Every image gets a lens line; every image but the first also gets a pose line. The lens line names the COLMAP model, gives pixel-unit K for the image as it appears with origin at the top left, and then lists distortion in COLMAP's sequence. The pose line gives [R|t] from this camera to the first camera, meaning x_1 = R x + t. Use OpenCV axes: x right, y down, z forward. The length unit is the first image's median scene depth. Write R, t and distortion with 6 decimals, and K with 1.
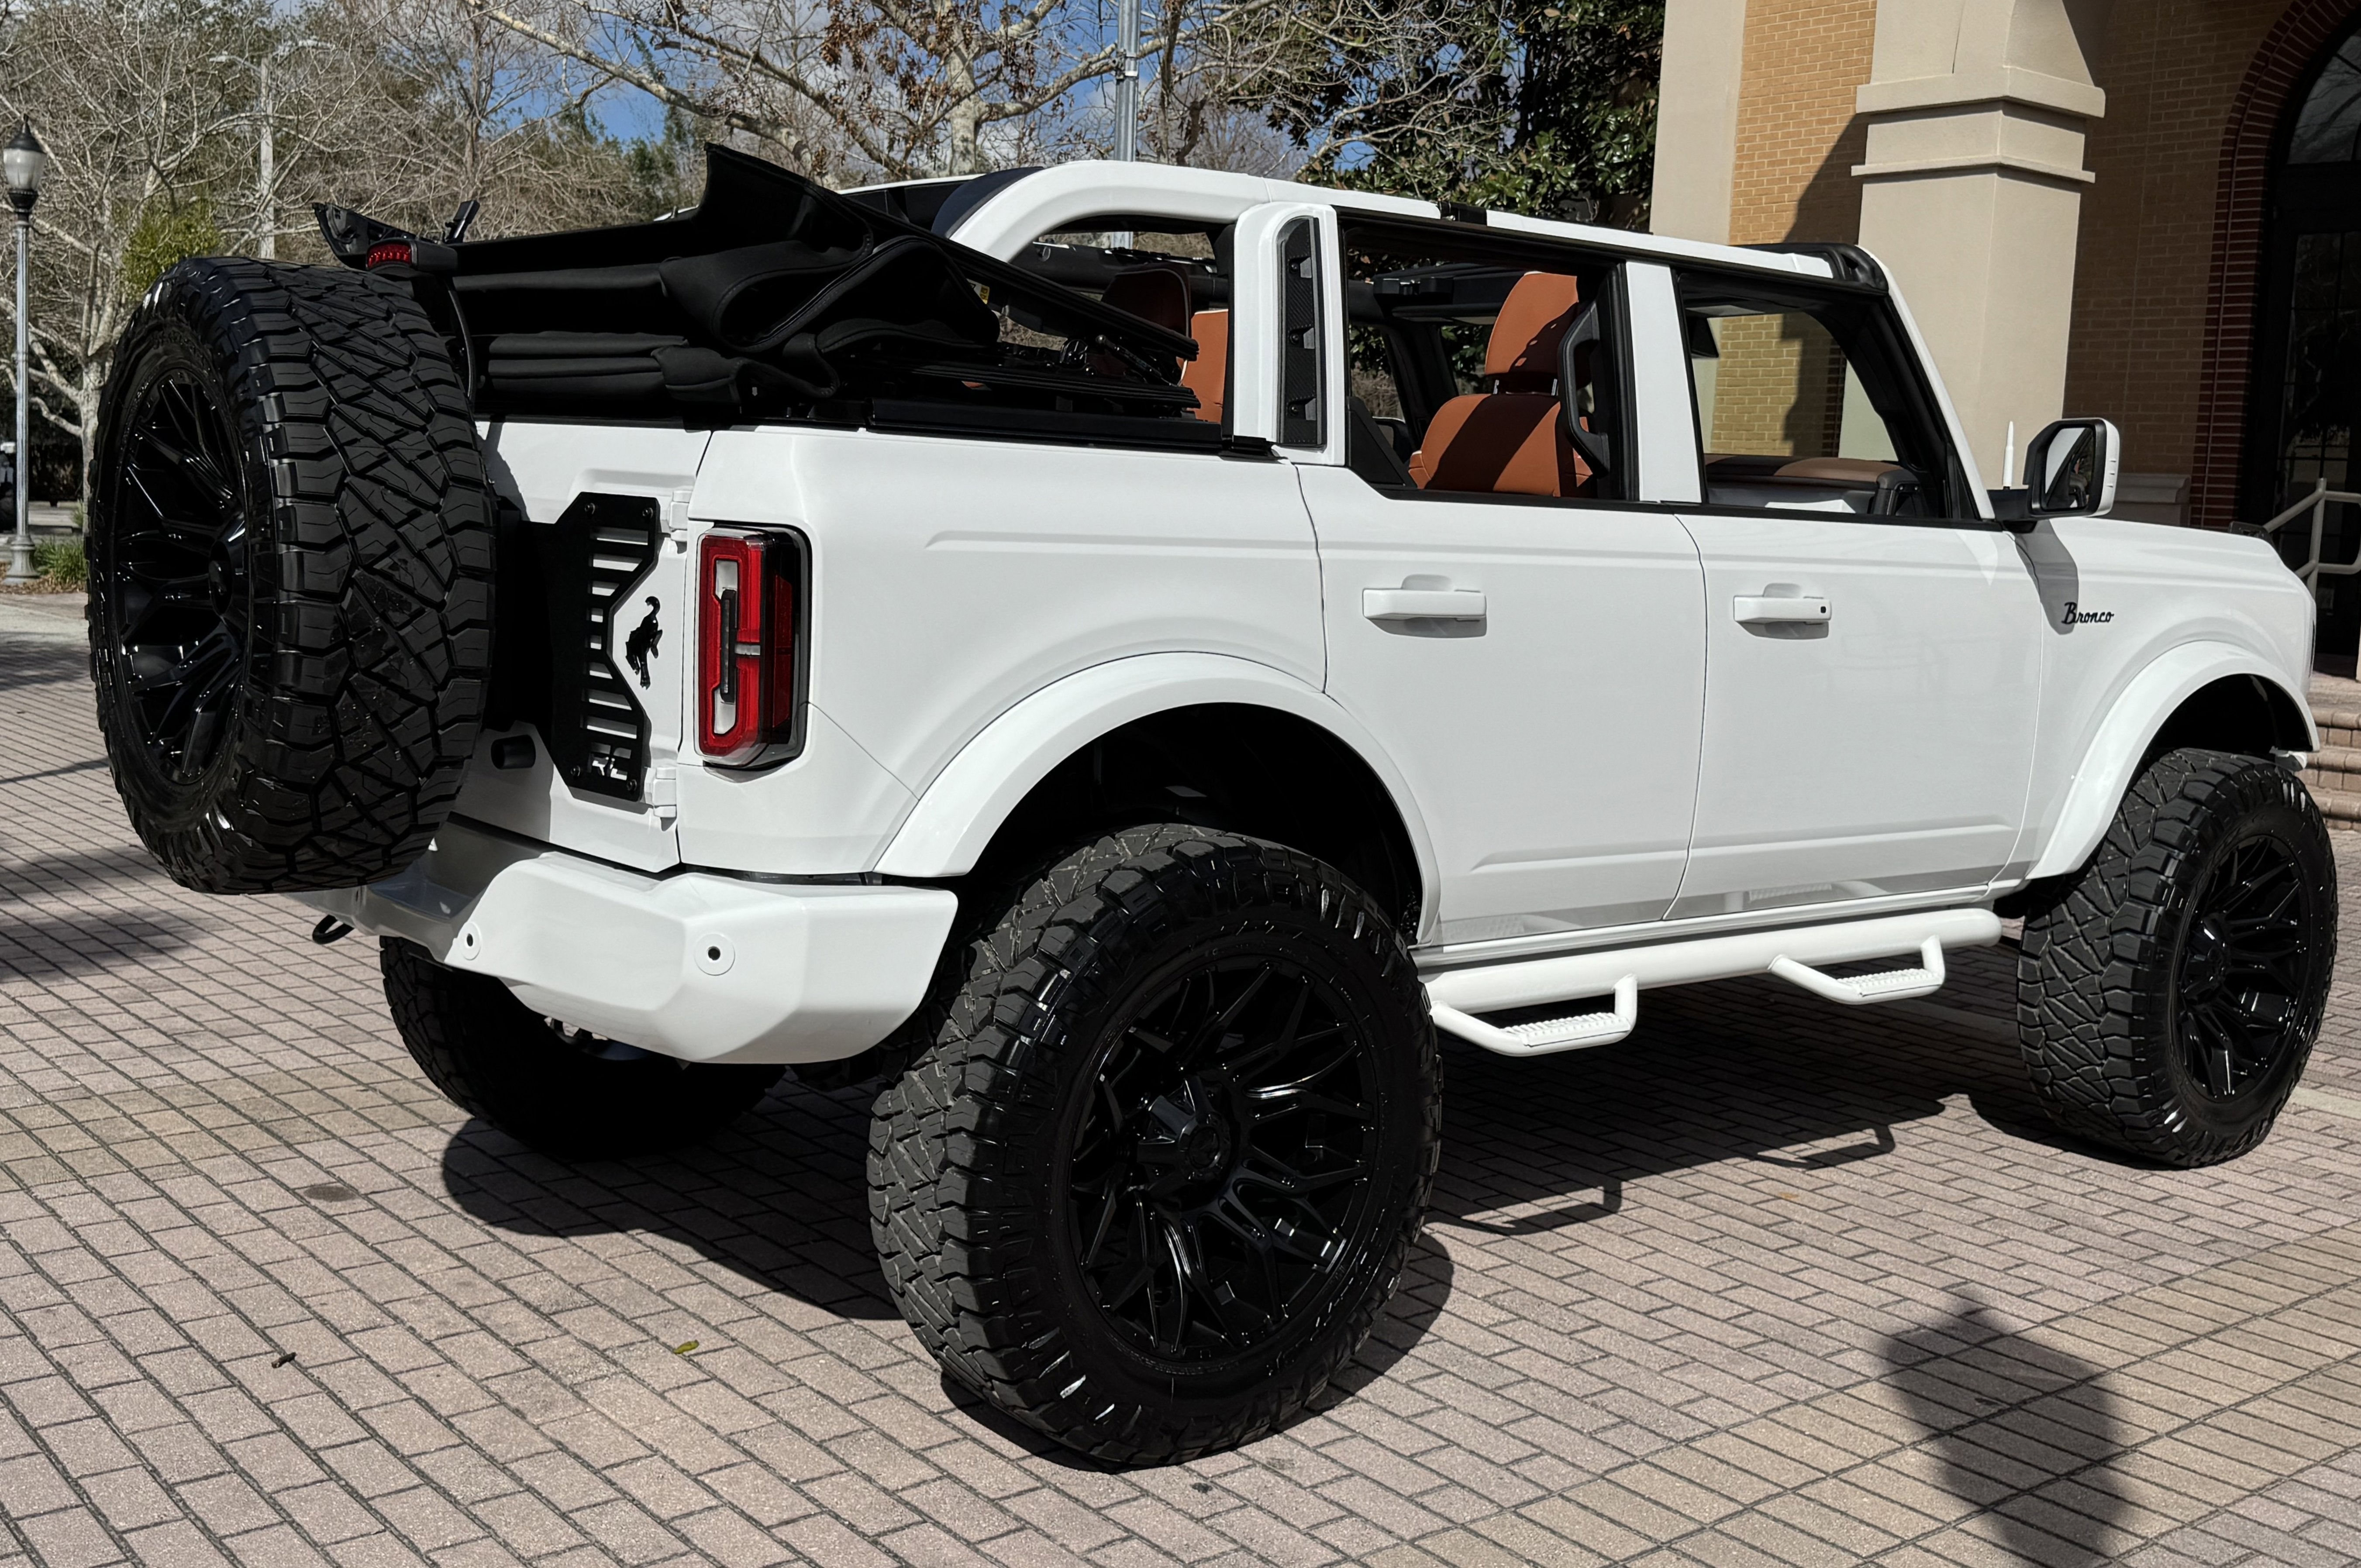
lens RADIAL K [[2471.9, 0, 1133.9], [0, 2471.9, 711.9], [0, 0, 1]] dist [0.053332, -0.011765]
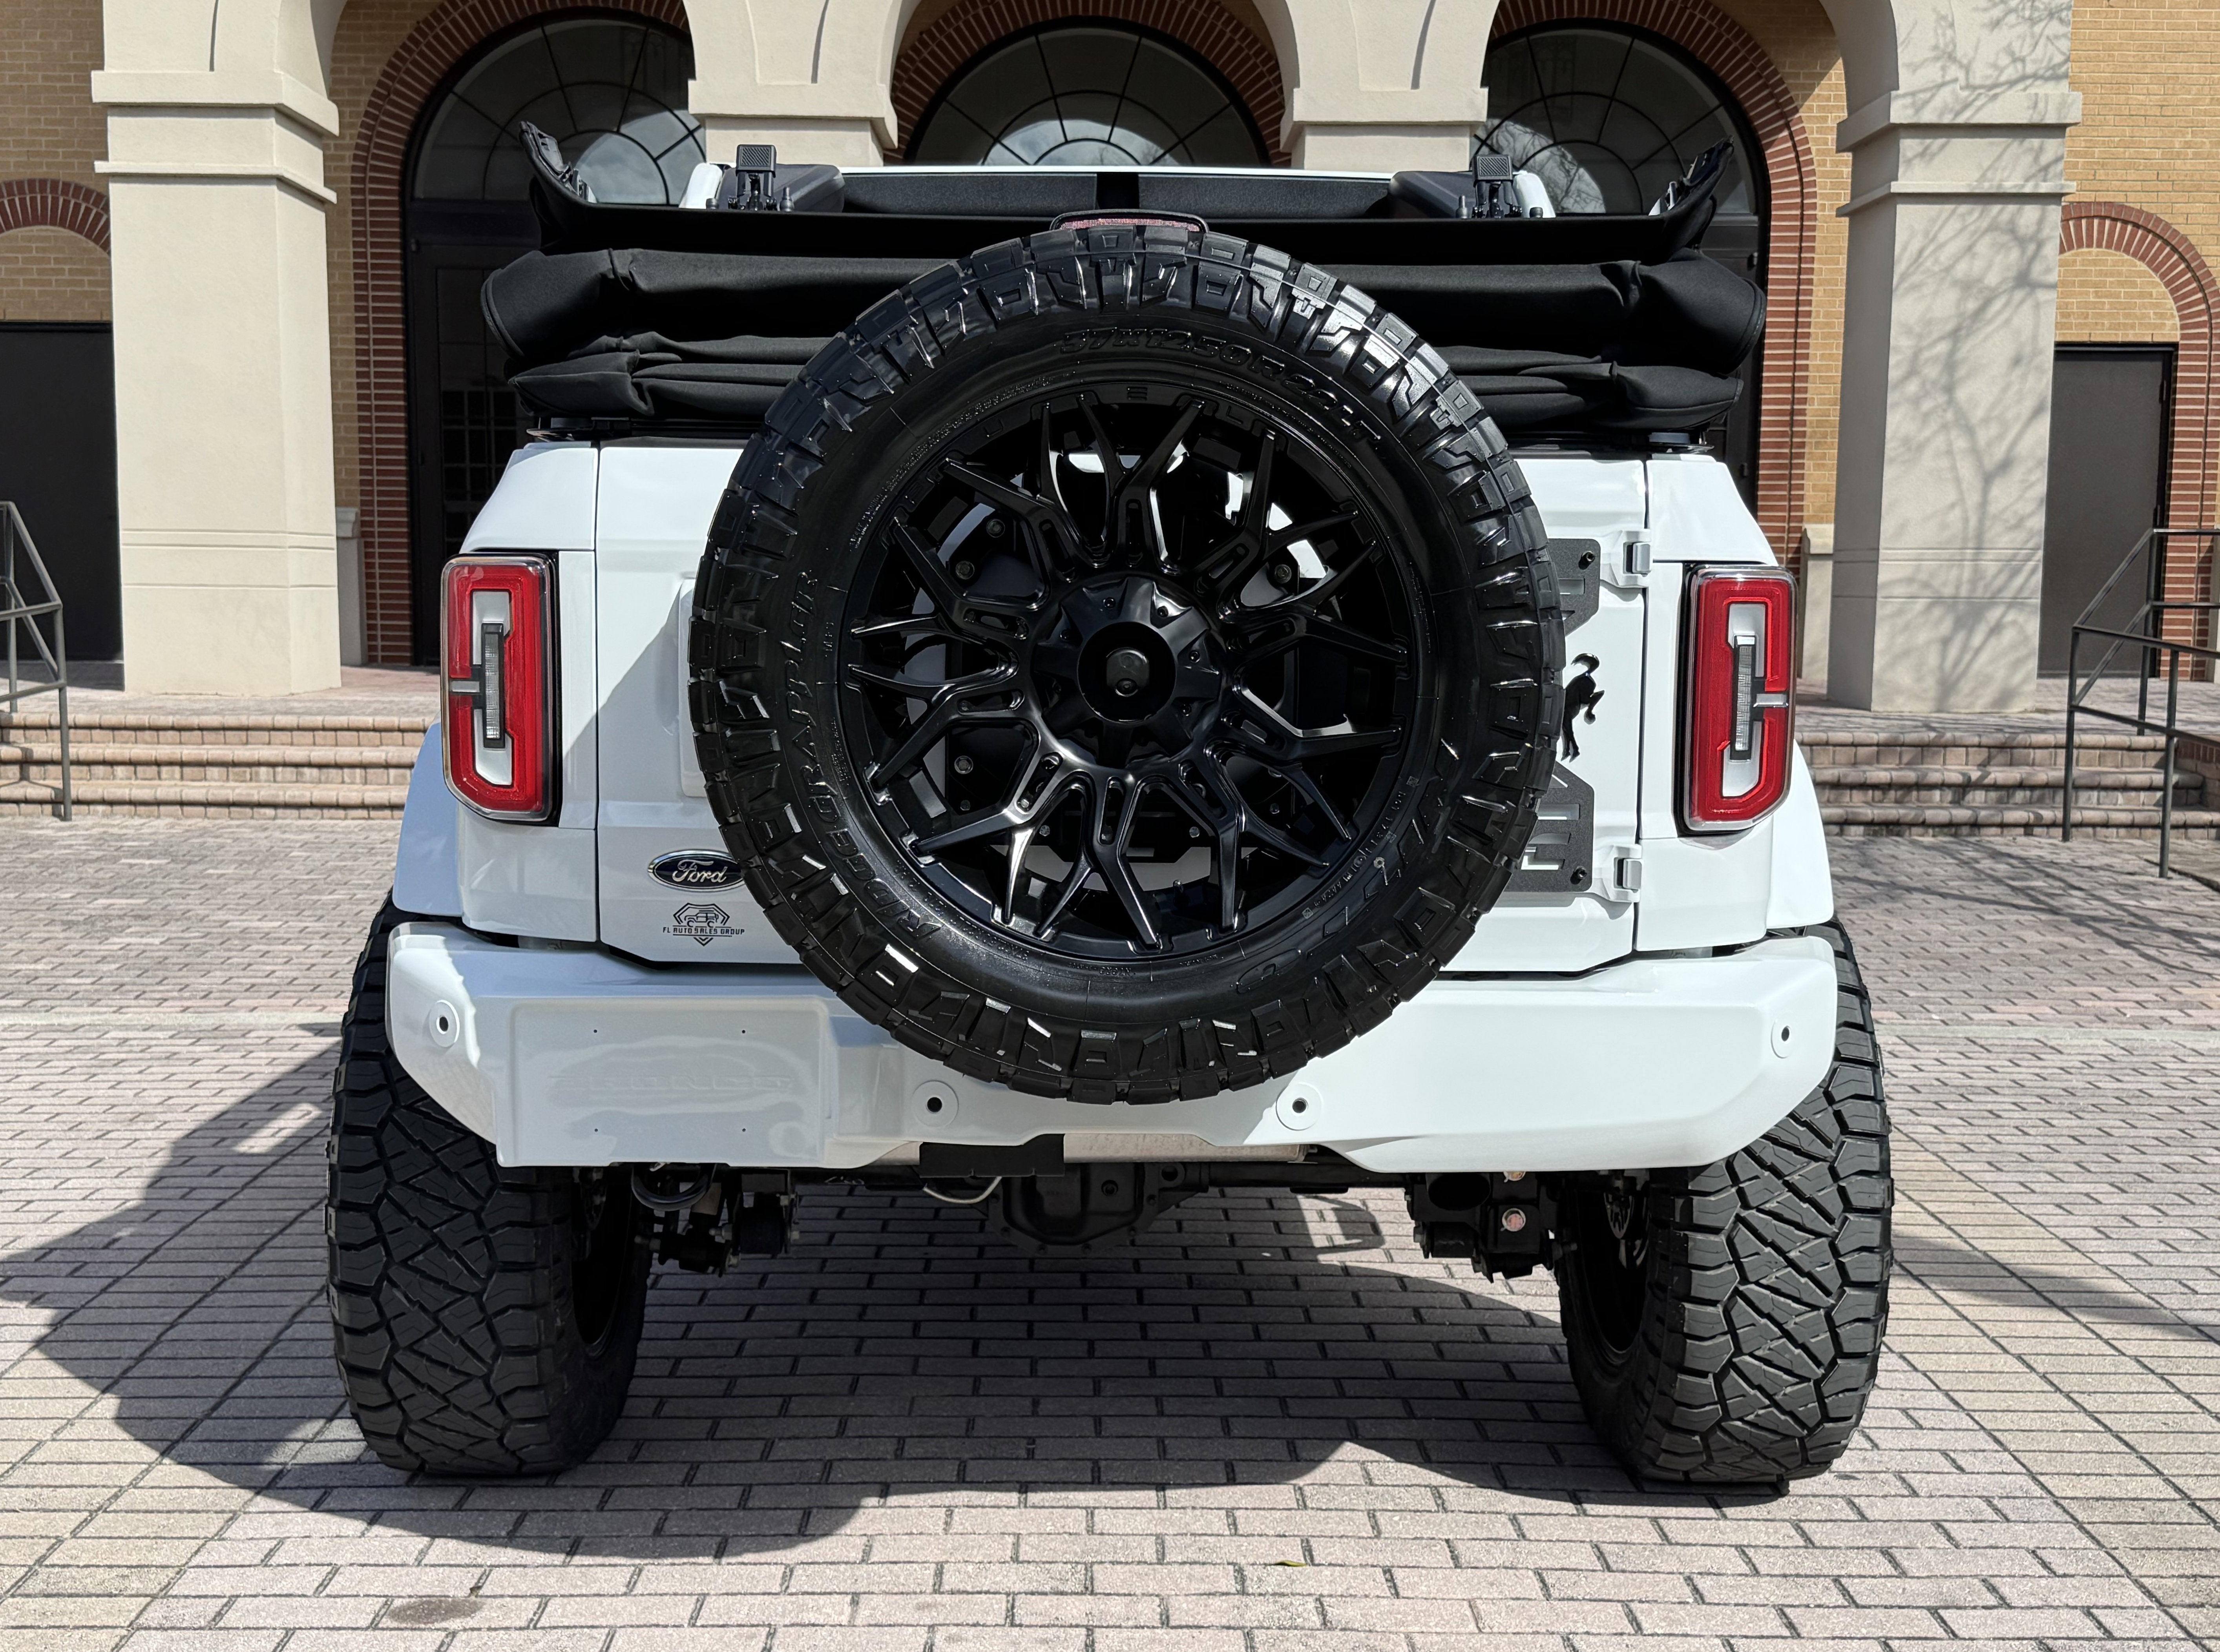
lens RADIAL K [[2602.8, 0, 1095.6], [0, 2602.8, 864.0], [0, 0, 1]] dist [0.155974, -0.307317]
pose [[0.614293, -0.125676, 0.779005, -0.741994], [0.096294, 0.991796, 0.084072, -0.048732], [-0.783180, 0.023369, 0.621356, 0.412835]]
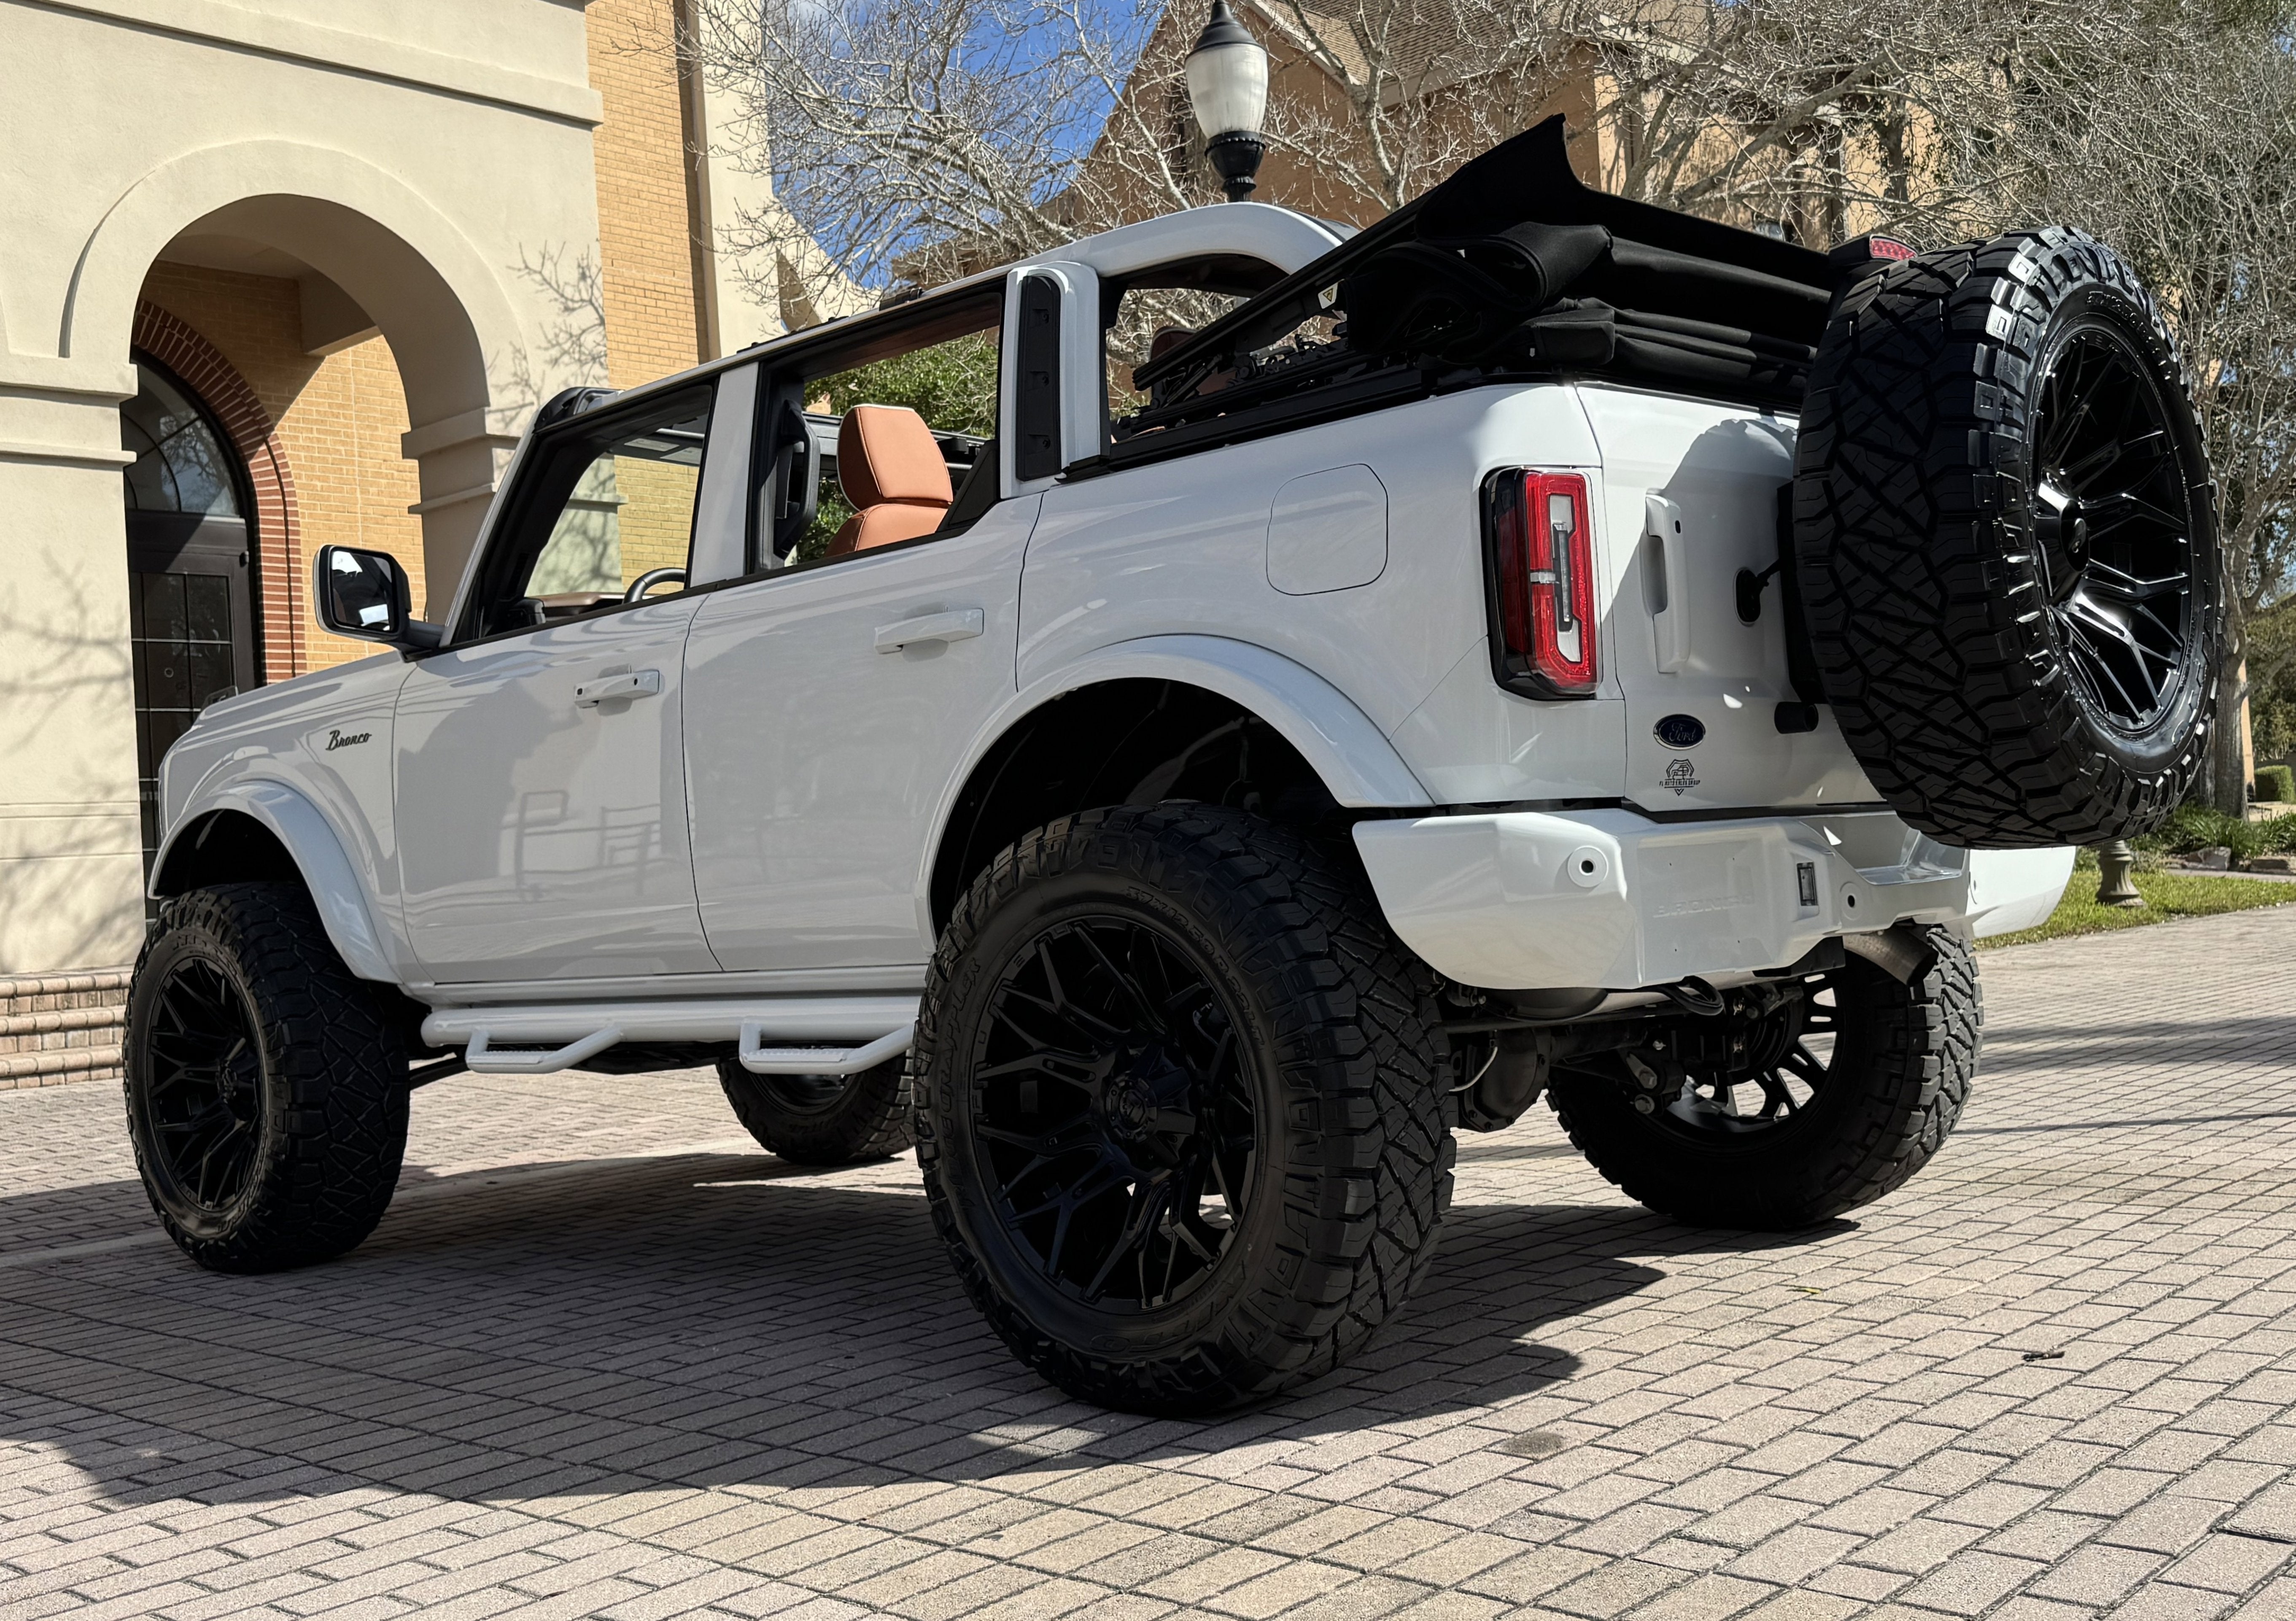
lens RADIAL K [[2360.4, 0, 1143.7], [0, 2360.4, 794.2], [0, 0, 1]] dist [0.207998, -0.501856]
pose [[-0.156666, -0.003714, 0.987645, -0.985120], [0.155900, 0.987363, 0.028443, -0.028299], [-0.975270, 0.158430, -0.154107, 1.184826]]
